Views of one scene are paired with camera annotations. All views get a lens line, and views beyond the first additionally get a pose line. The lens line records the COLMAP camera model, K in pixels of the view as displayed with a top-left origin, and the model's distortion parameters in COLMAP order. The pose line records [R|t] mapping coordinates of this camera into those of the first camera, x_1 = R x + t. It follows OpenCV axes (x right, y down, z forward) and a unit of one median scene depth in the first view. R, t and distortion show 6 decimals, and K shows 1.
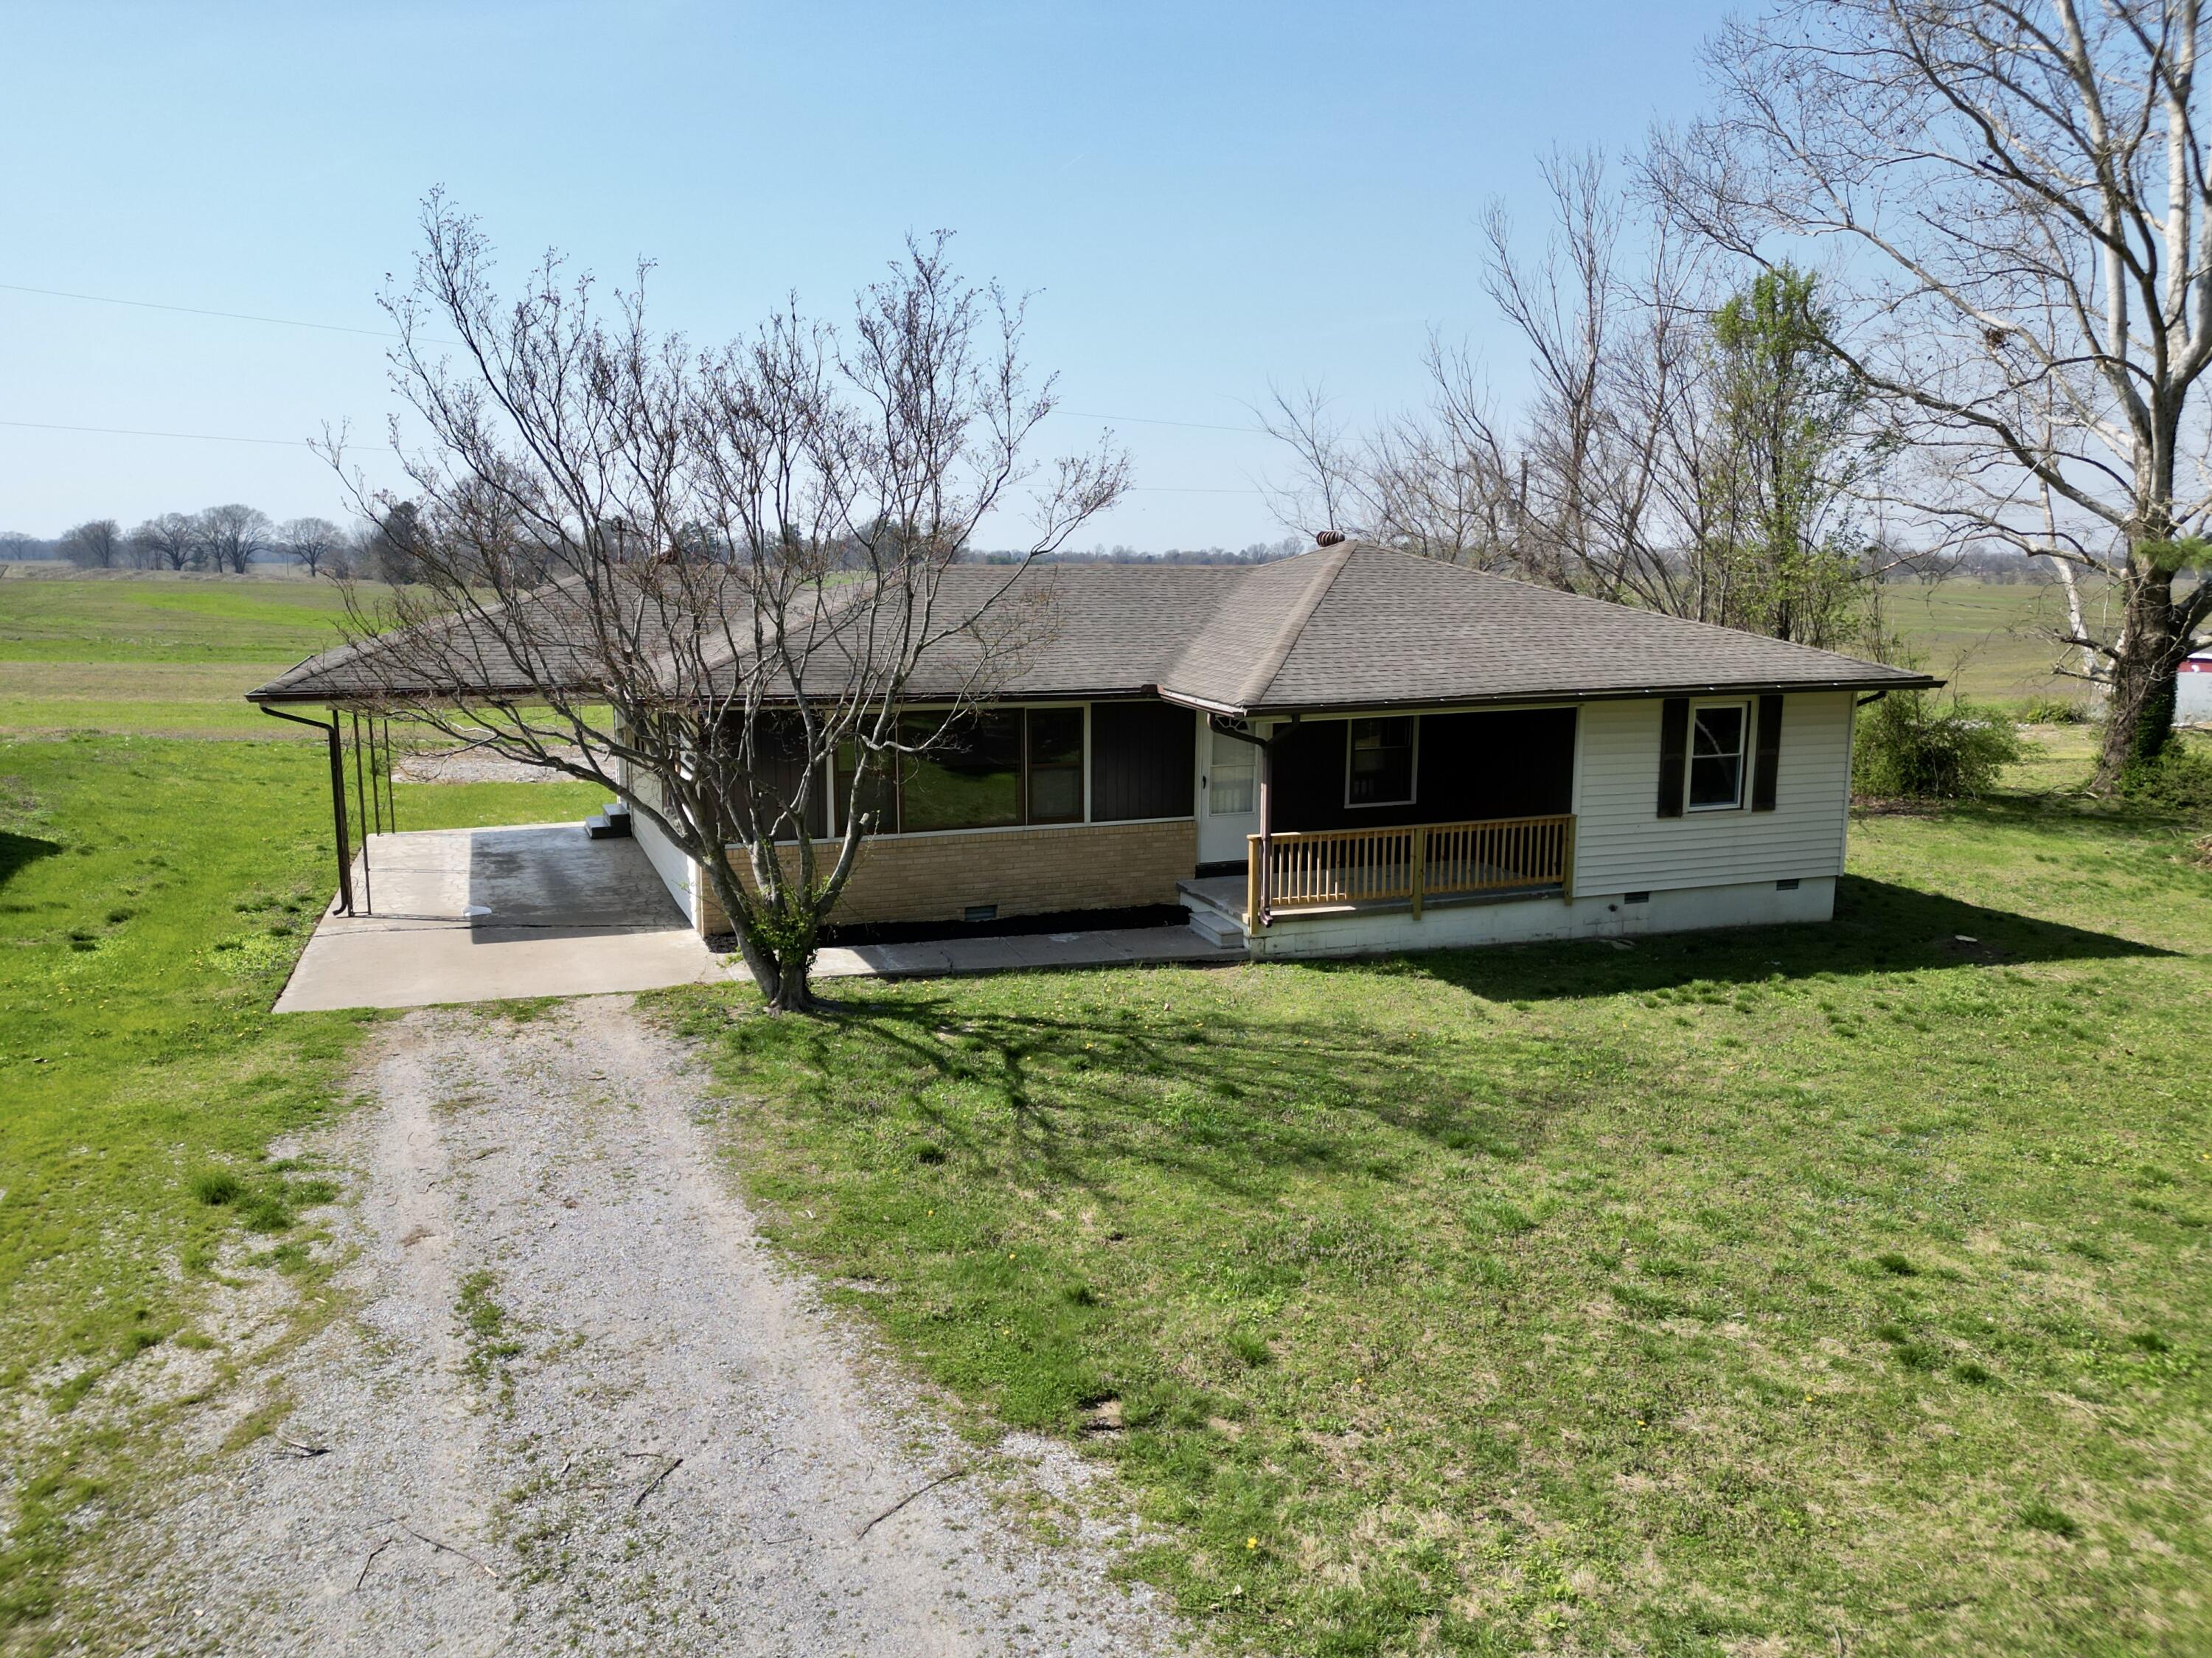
lens RADIAL K [[1561.2, 0, 1107.9], [0, 1561.2, 805.4], [0, 0, 1]] dist [0.070325, -0.052916]
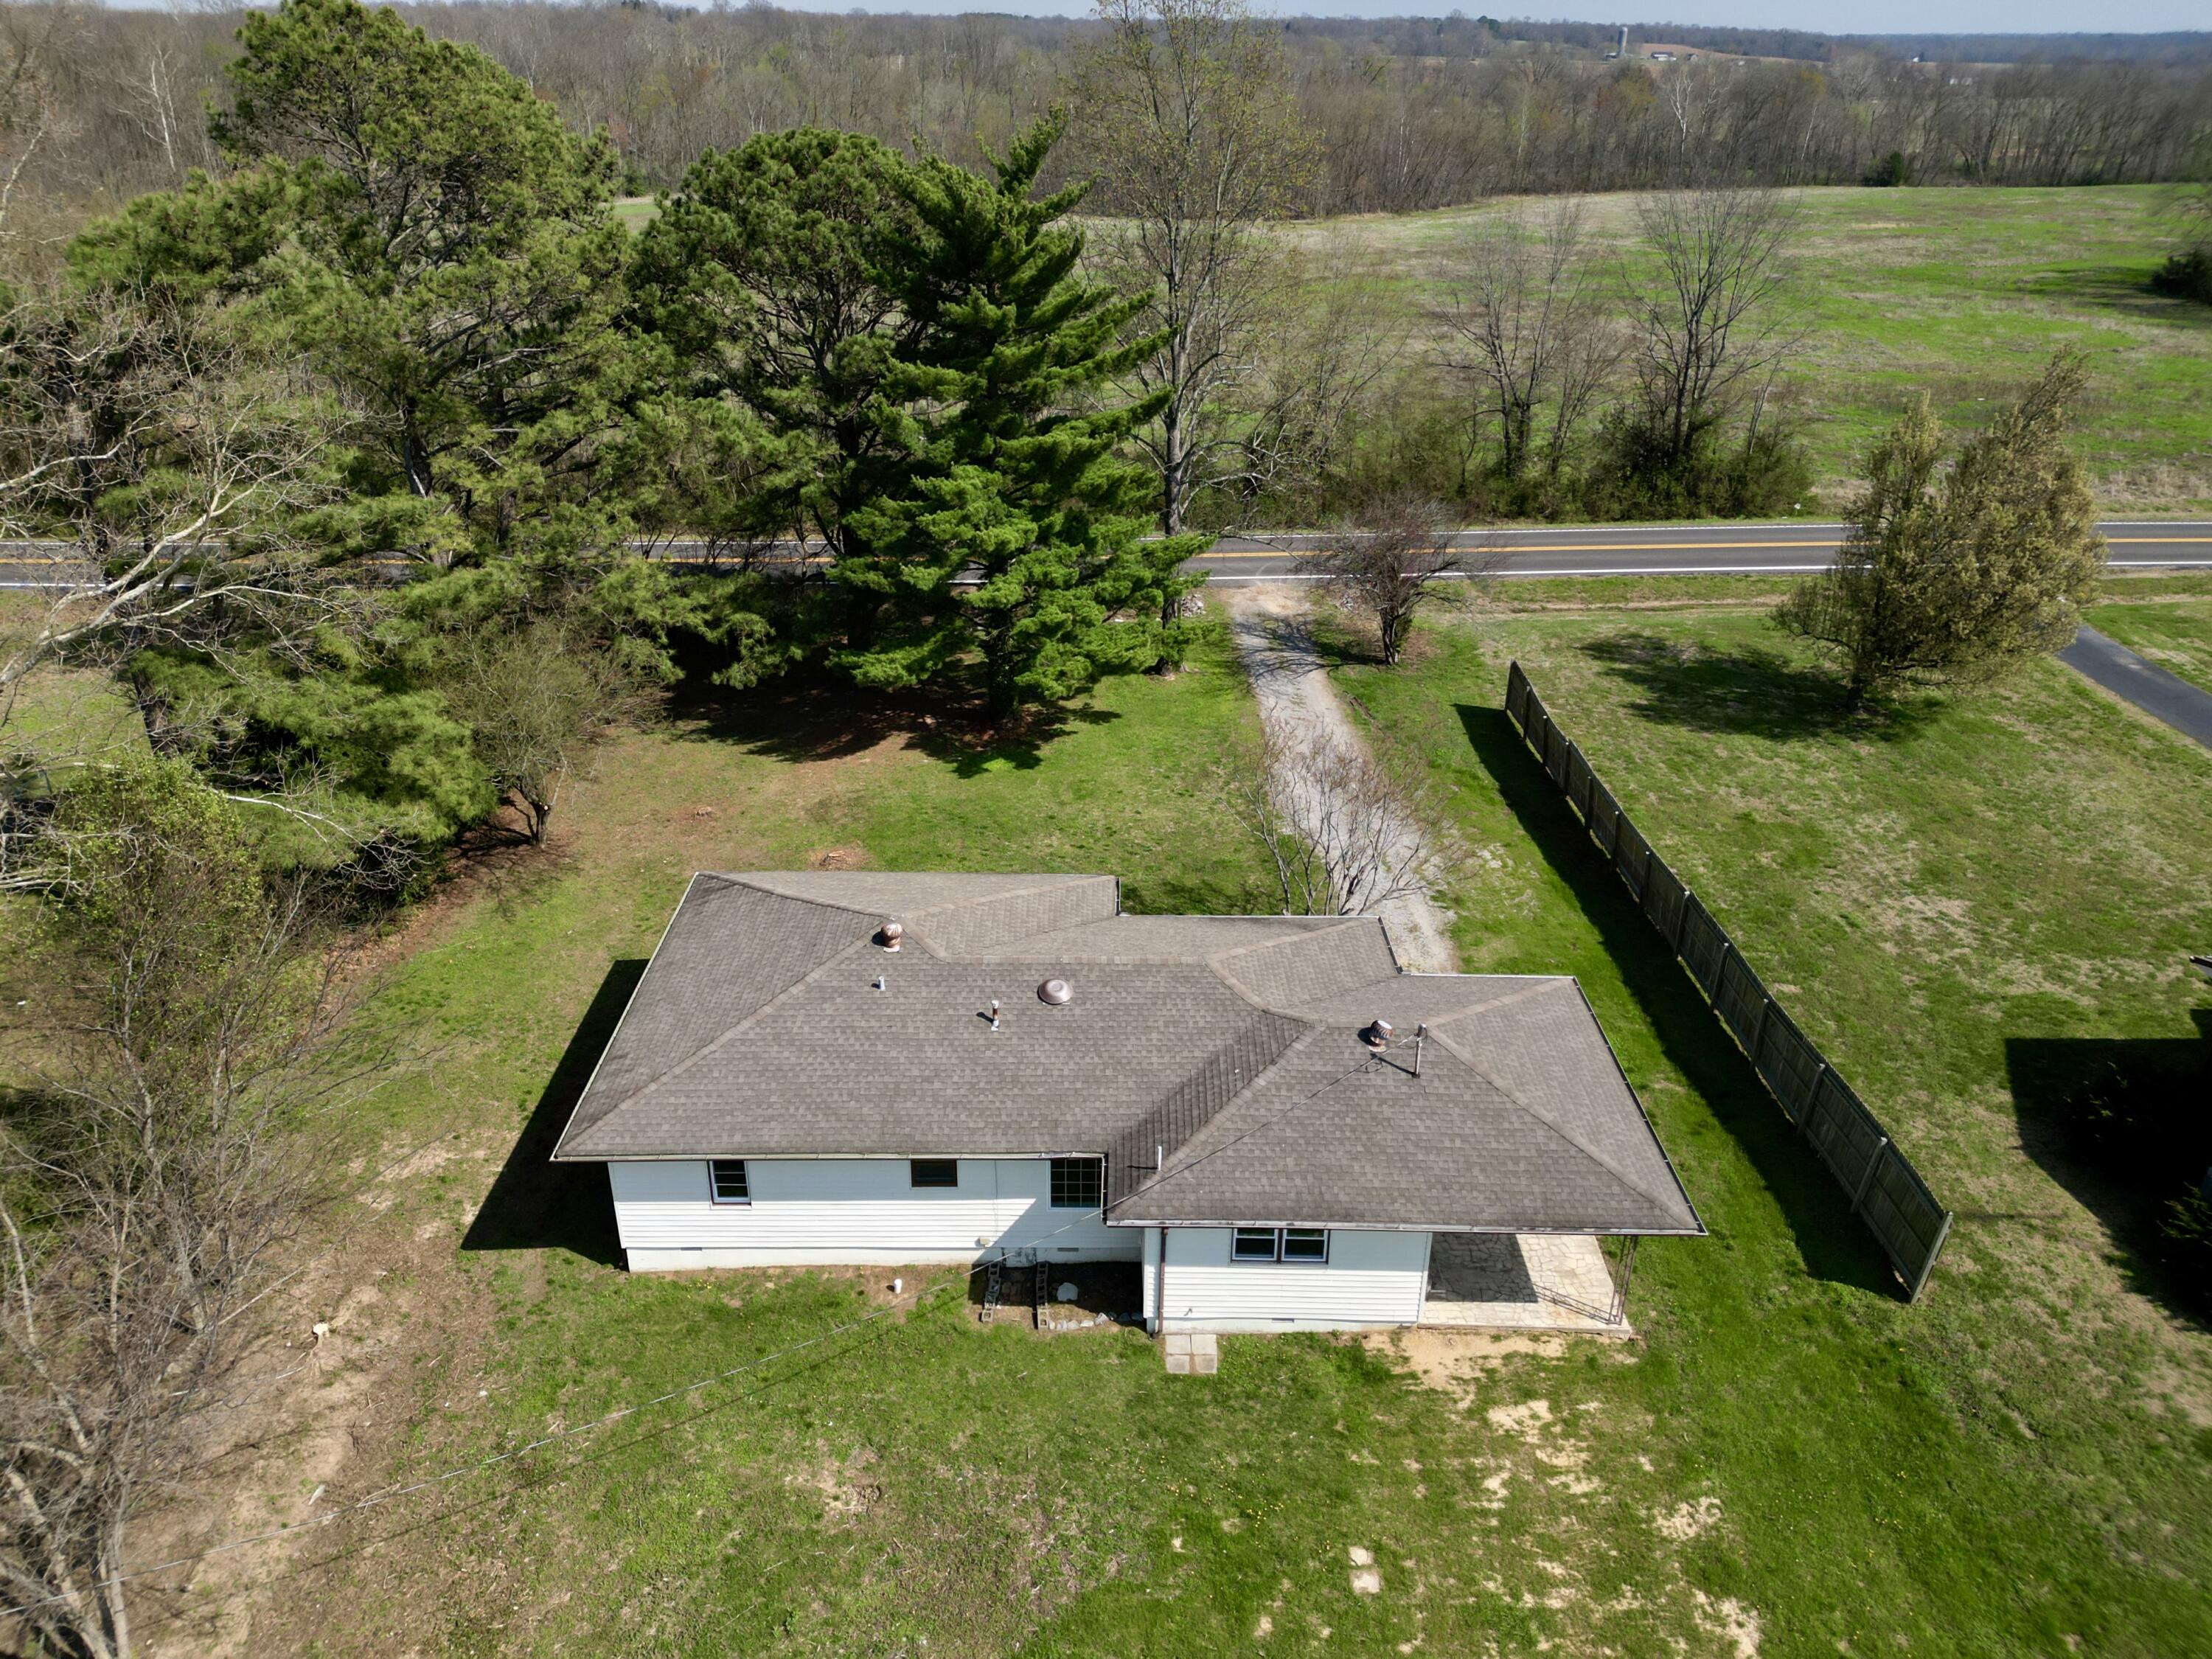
lens RADIAL K [[1622.2, 0, 1106.0], [0, 1622.2, 829.5], [0, 0, 1]] dist [0.010177, 0.000106]
pose [[-0.930952, -0.162806, 0.326838, -0.752038], [0.046512, 0.834932, 0.548384, -1.602301], [-0.362168, 0.525721, -0.769709, 3.178072]]
